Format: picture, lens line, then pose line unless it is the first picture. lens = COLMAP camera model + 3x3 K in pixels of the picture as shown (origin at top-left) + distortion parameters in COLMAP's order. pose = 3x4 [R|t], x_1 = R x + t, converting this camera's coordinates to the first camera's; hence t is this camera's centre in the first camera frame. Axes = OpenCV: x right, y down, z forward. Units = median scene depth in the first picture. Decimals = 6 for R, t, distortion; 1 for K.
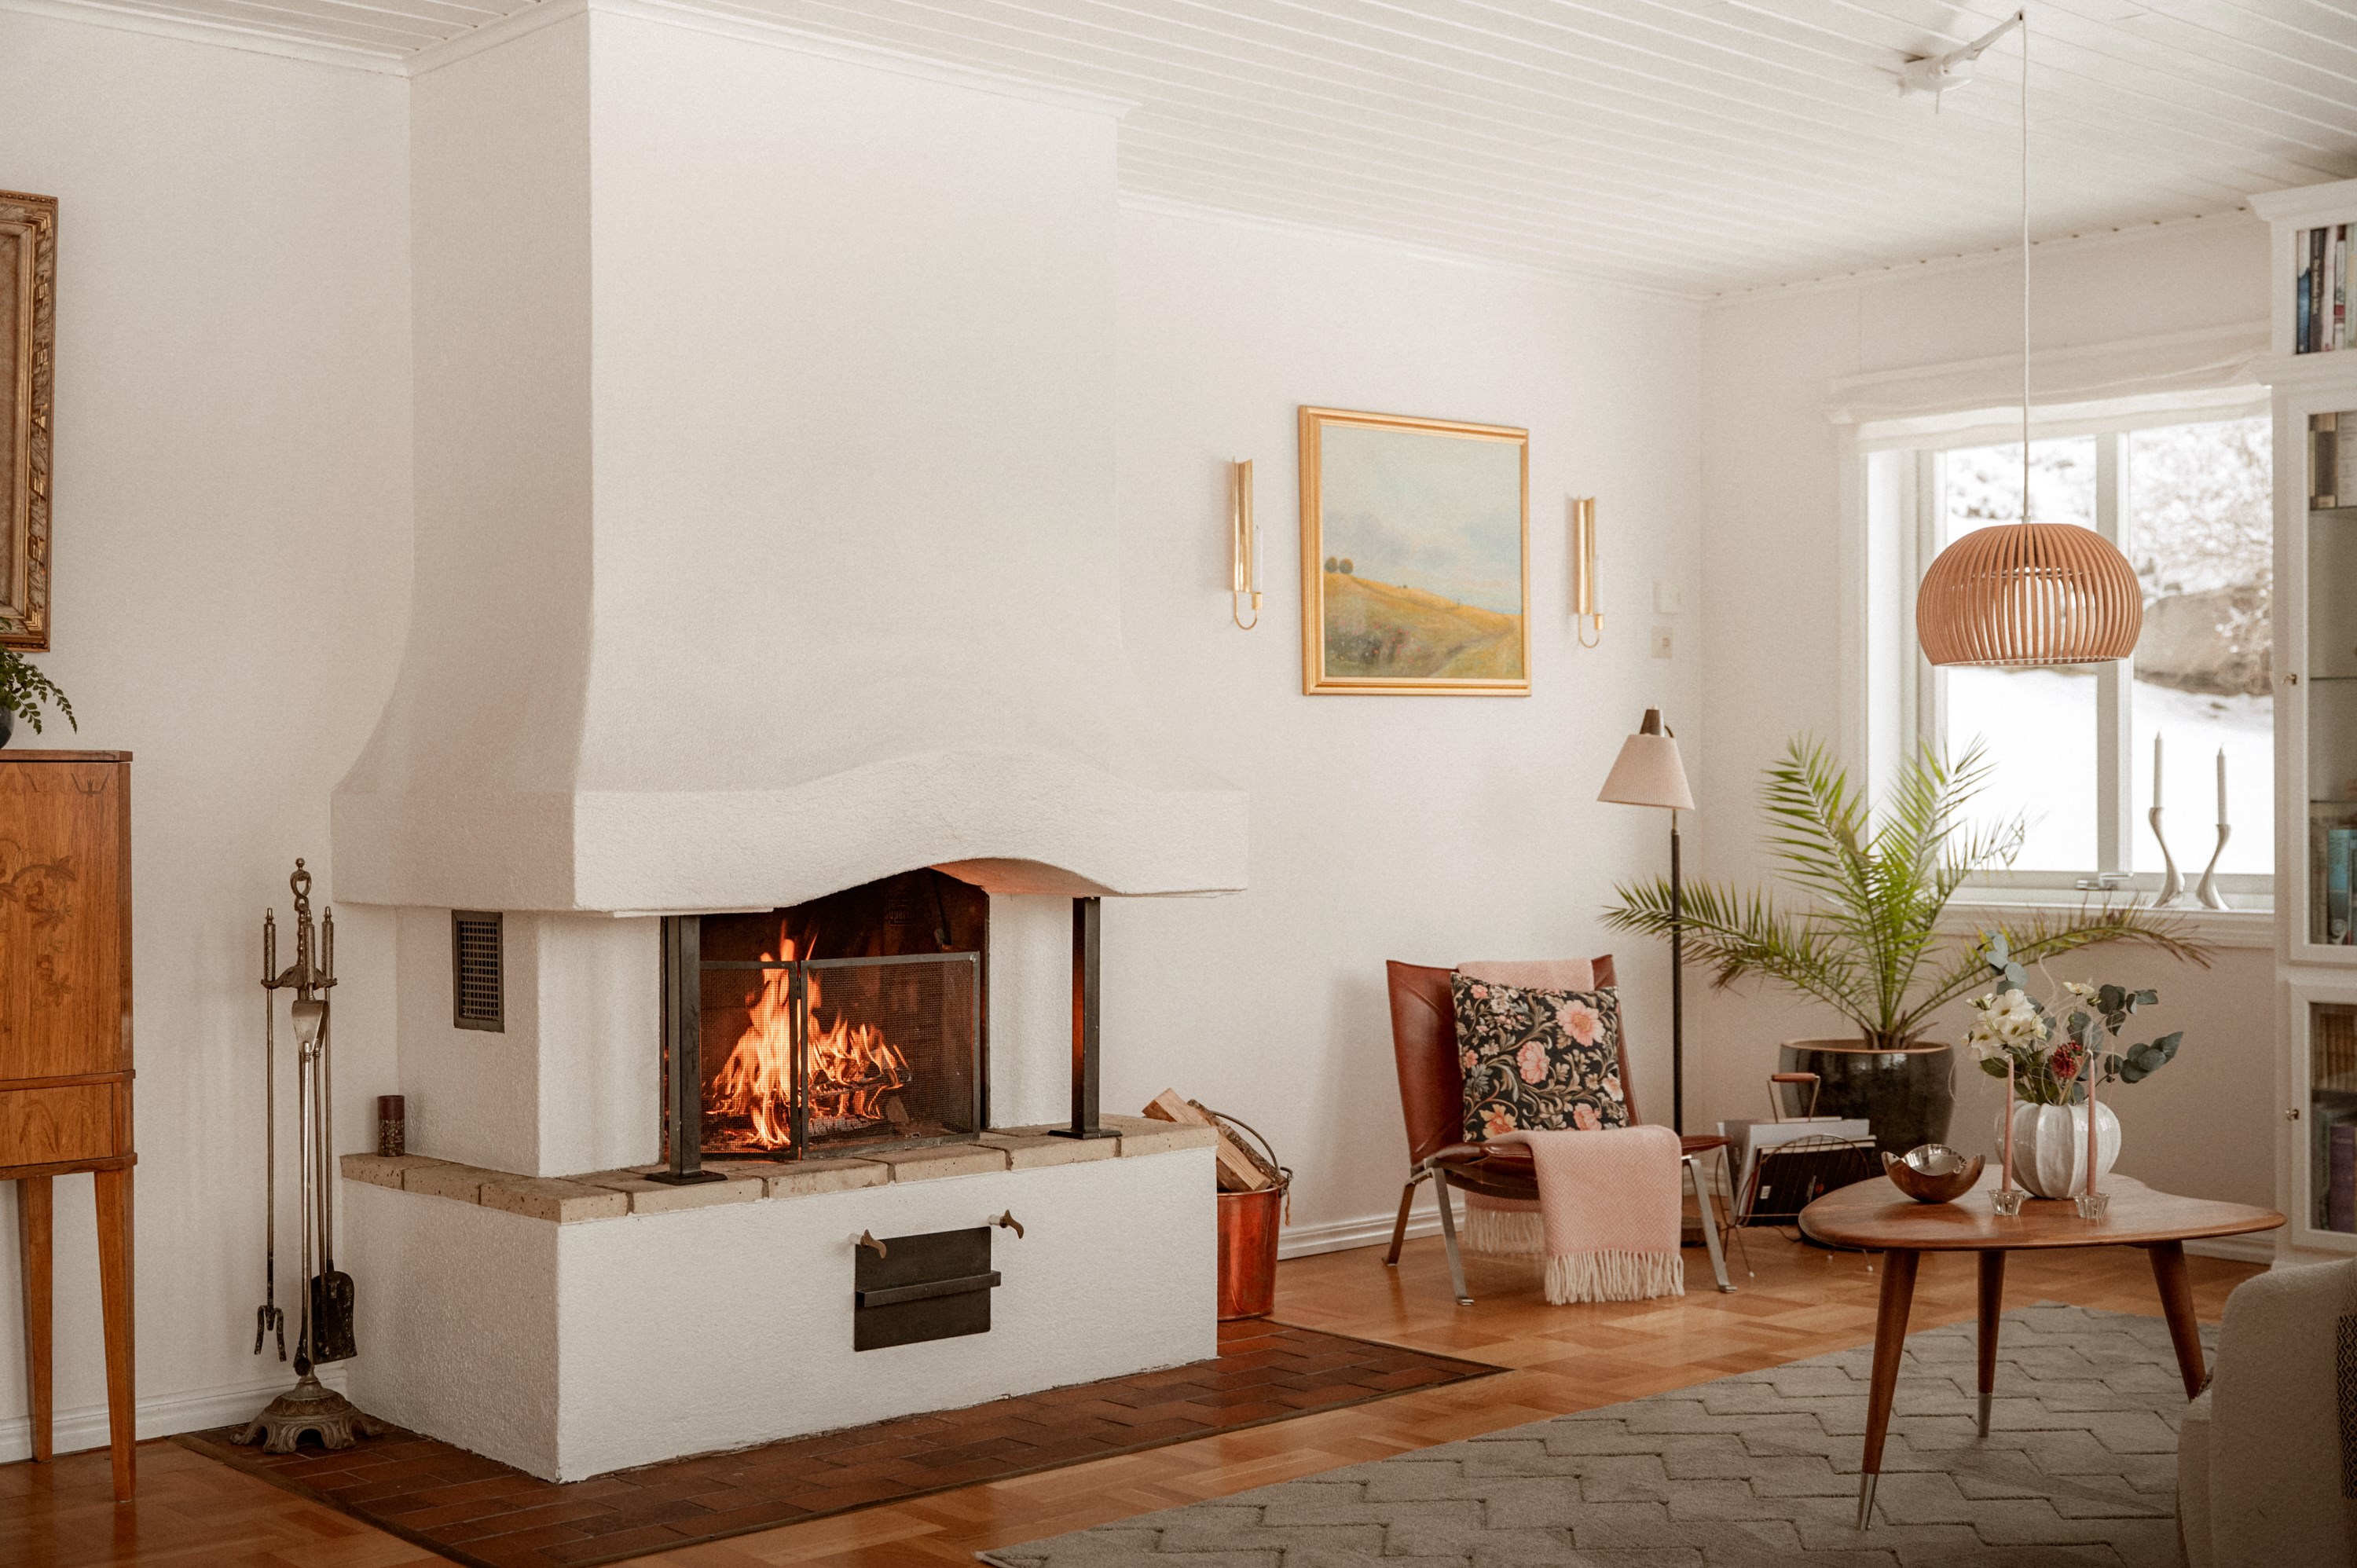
lens RADIAL K [[2912.9, 0, 1178.2], [0, 2912.9, 793.5], [0, 0, 1]] dist [0.044389, 0.000000]
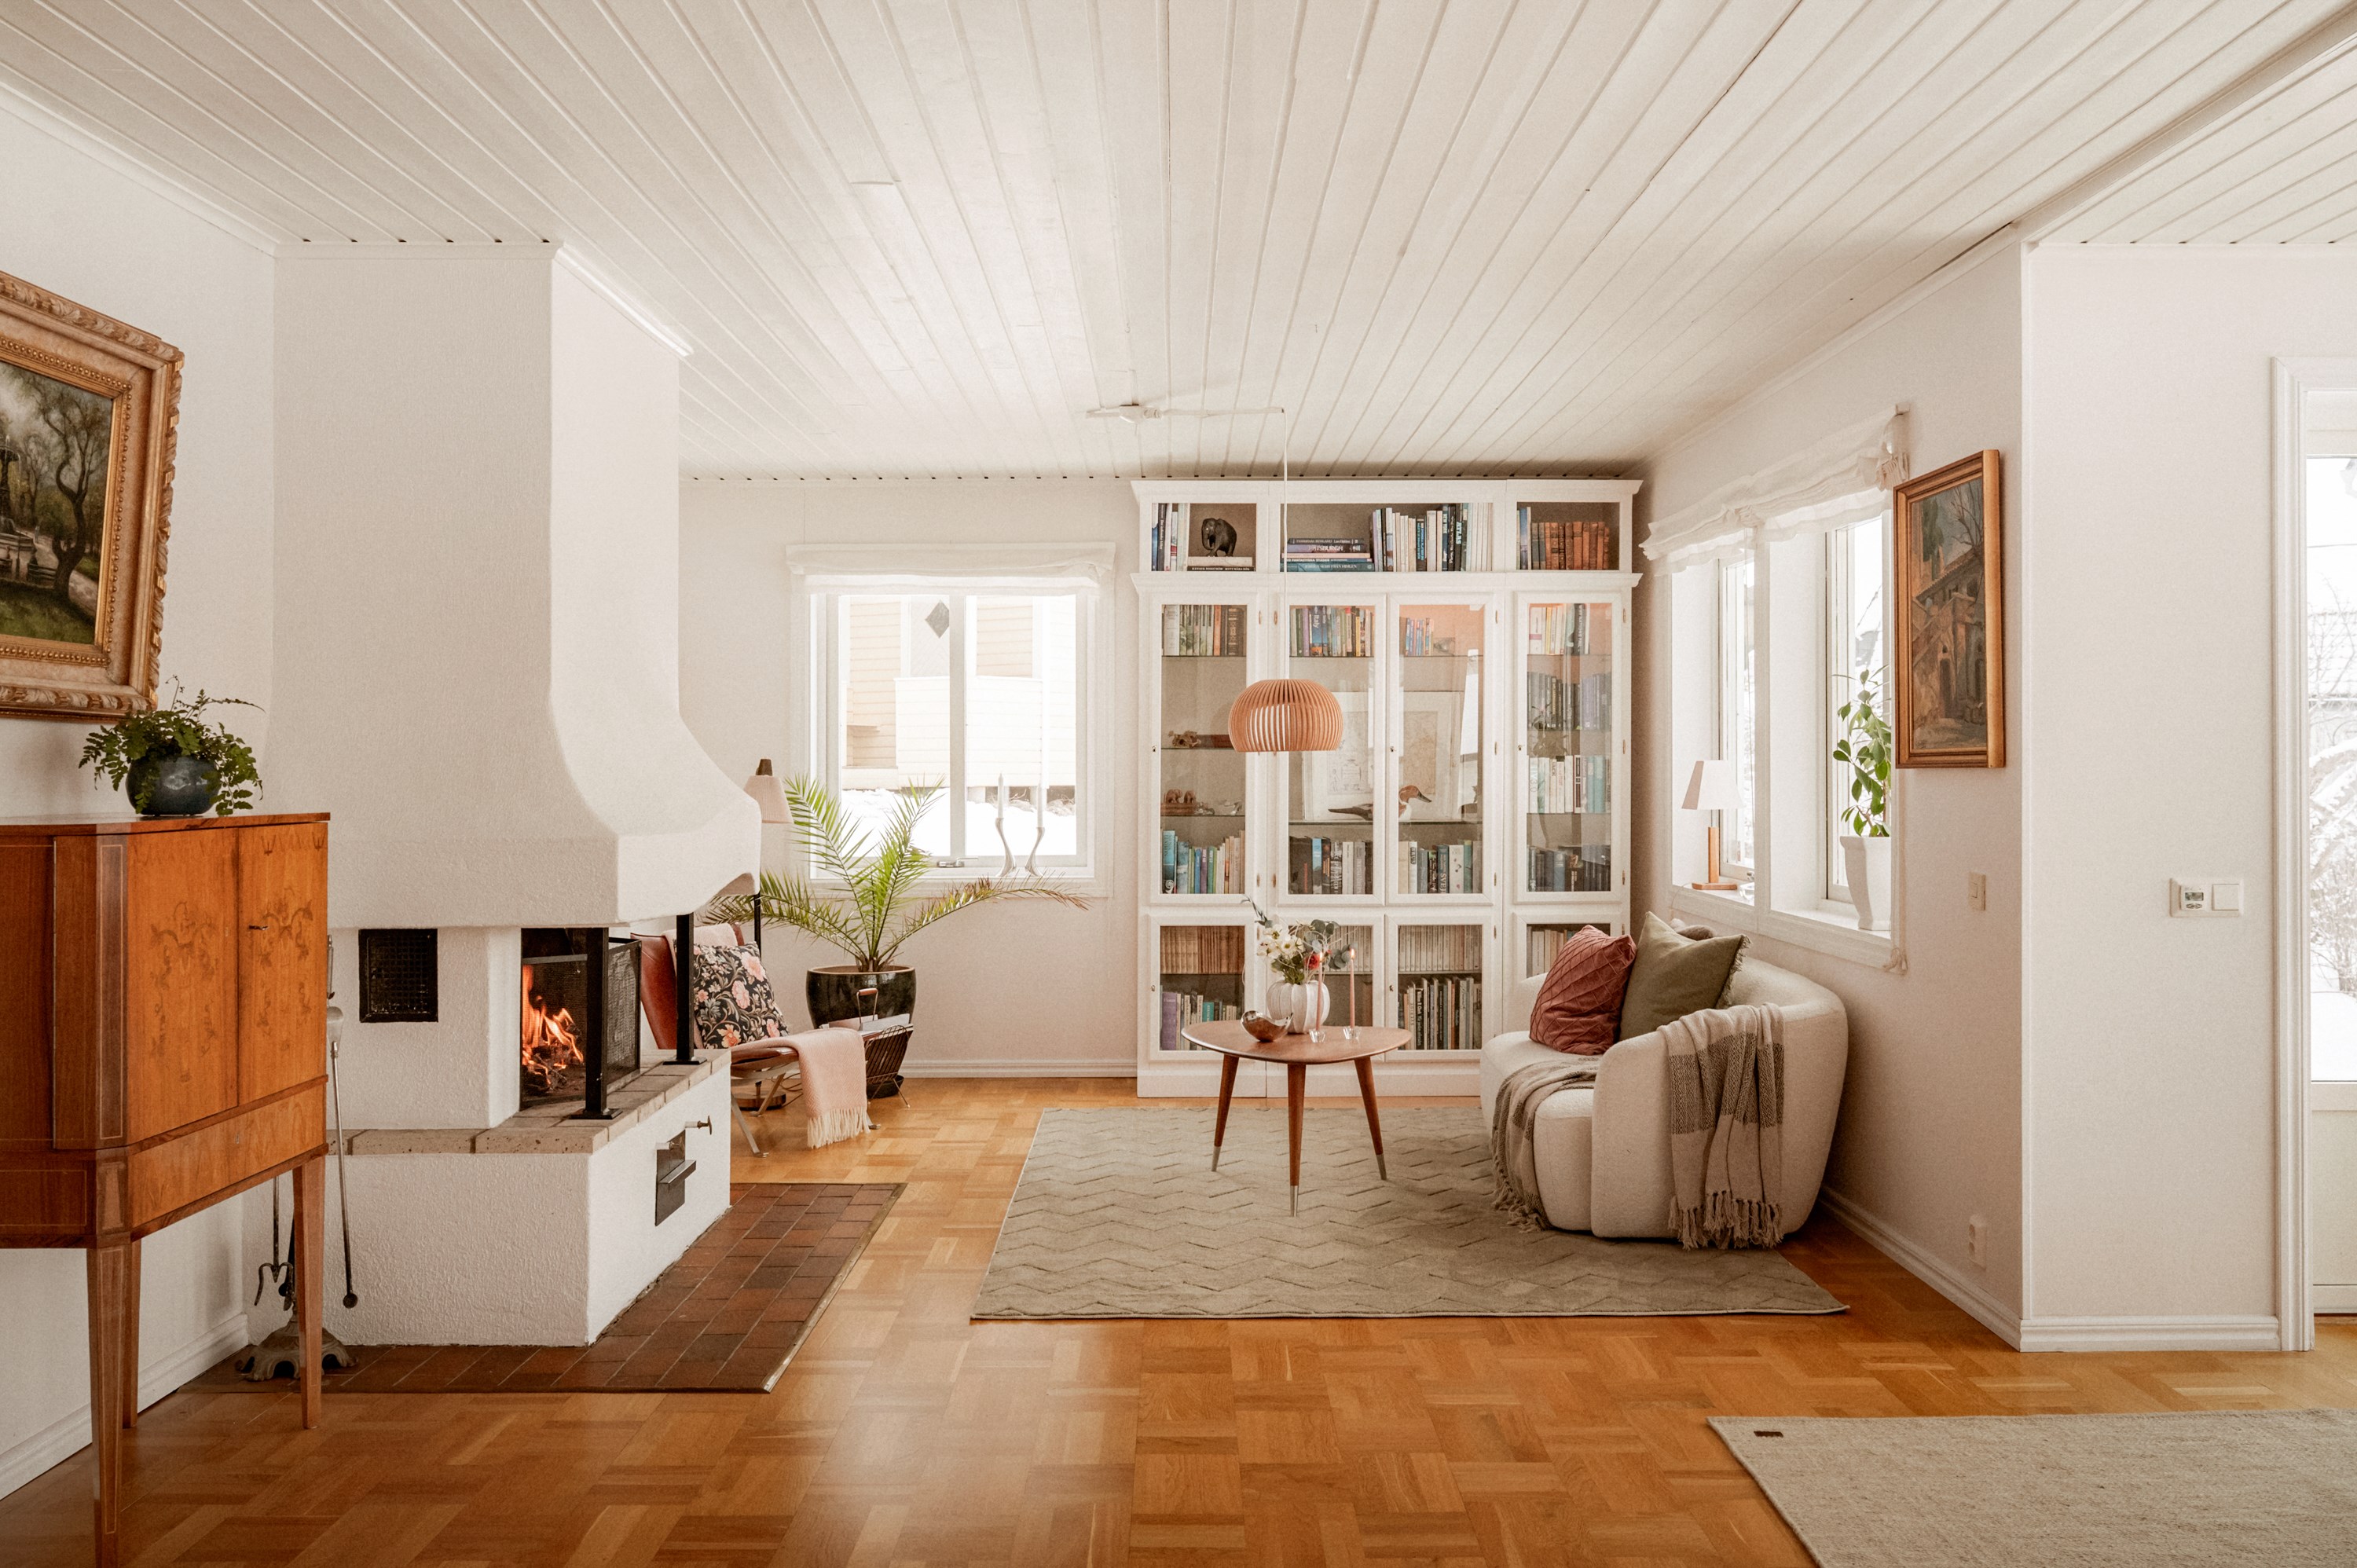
lens RADIAL K [[2138.1, 0, 1177.9], [0, 2138.1, 770.3], [0, 0, 1]] dist [-0.000888, 0.000000]
pose [[0.666186, 0.000709, 0.745785, -0.554872], [0.002345, 0.999993, -0.003045, -0.019919], [-0.745782, 0.003777, 0.666179, 0.095991]]
